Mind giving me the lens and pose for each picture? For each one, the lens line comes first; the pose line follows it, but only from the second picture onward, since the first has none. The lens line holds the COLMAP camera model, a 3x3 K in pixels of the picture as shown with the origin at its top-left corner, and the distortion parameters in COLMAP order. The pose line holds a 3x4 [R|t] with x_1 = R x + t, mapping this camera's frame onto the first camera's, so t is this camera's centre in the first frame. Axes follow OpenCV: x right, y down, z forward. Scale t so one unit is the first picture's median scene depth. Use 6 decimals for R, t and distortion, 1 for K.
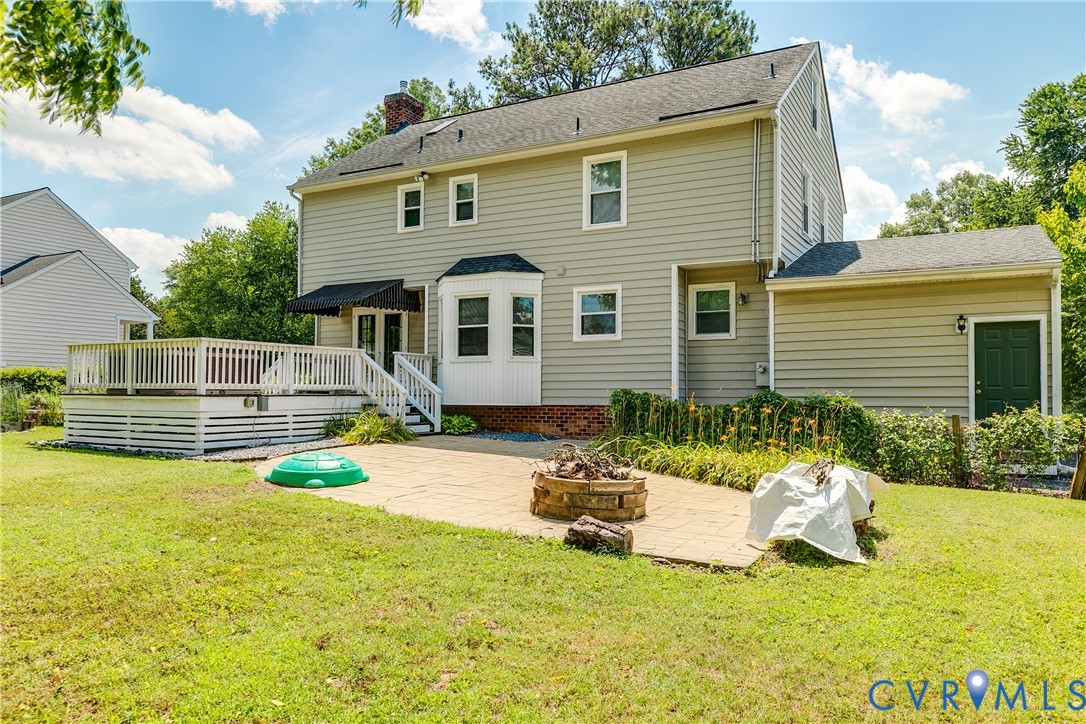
lens RADIAL K [[762.2, 0, 542.0], [0, 762.2, 379.9], [0, 0, 1]] dist [-0.003219, -0.001612]
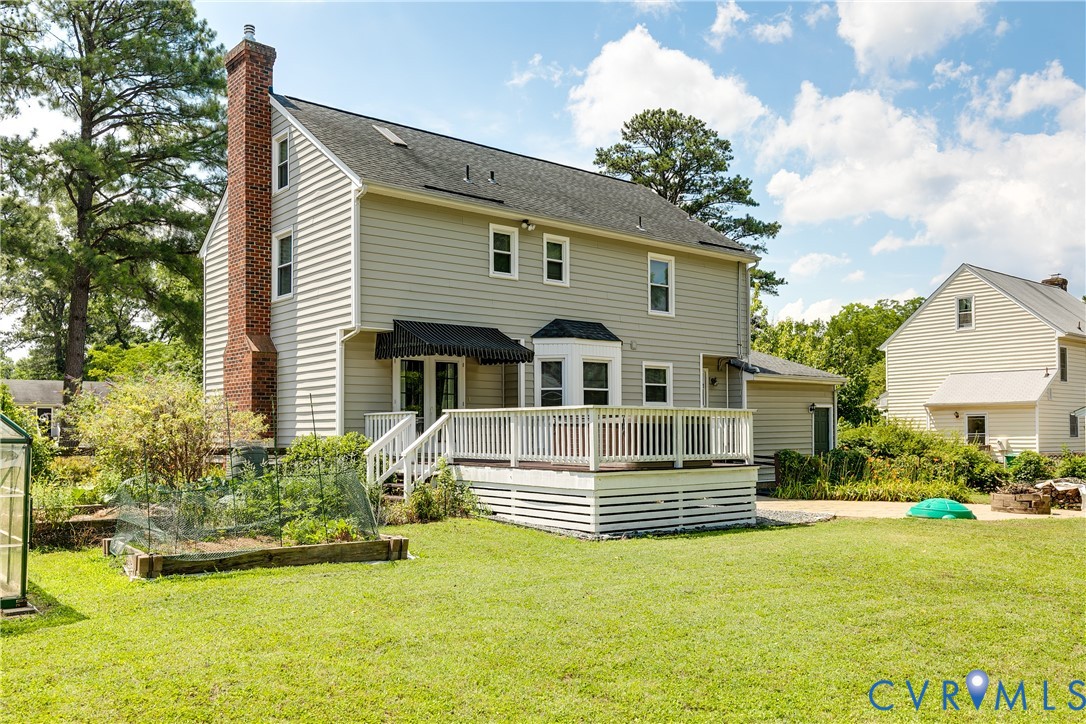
lens RADIAL K [[902.1, 0, 543.9], [0, 902.1, 404.3], [0, 0, 1]] dist [0.002439, -0.005798]
pose [[0.376915, 0.021873, 0.925990, -1.276531], [-0.012770, 0.999749, -0.018417, -0.026892], [-0.926160, -0.004884, 0.377100, 0.606920]]
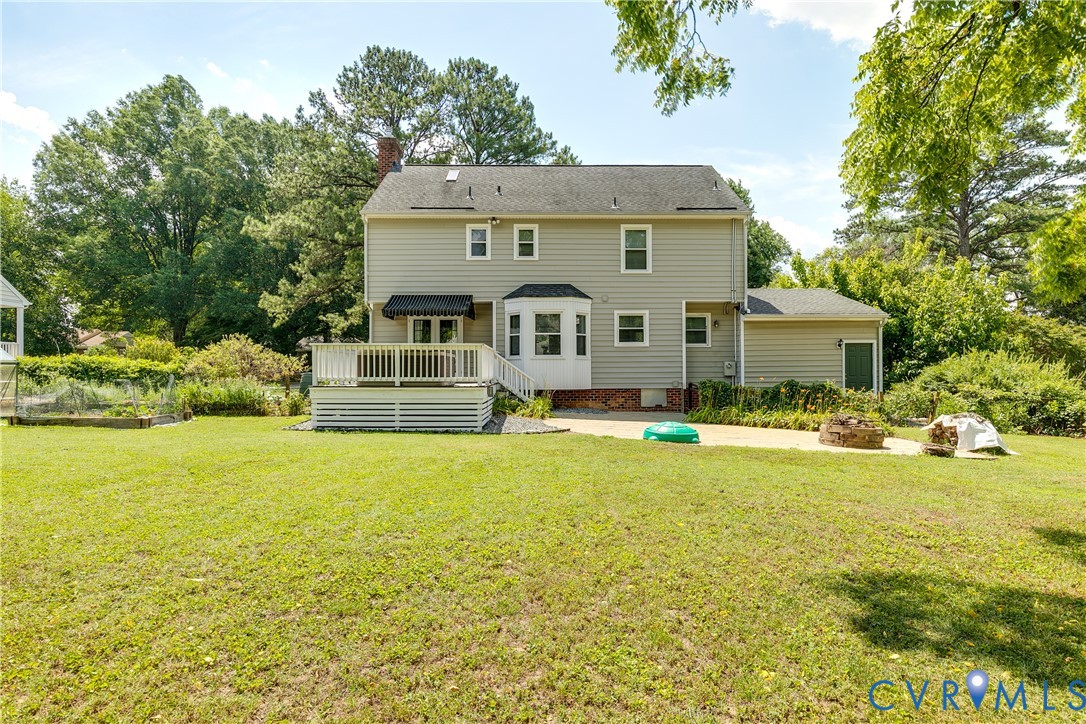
lens RADIAL K [[626.3, 0, 543.0], [0, 626.3, 362.0], [0, 0, 1]] dist [0.001277, -0.000725]
pose [[0.877611, 0.004849, 0.479349, -0.662857], [-0.004768, 0.999988, -0.001386, -0.016726], [-0.479350, -0.001070, 0.877623, -0.016496]]
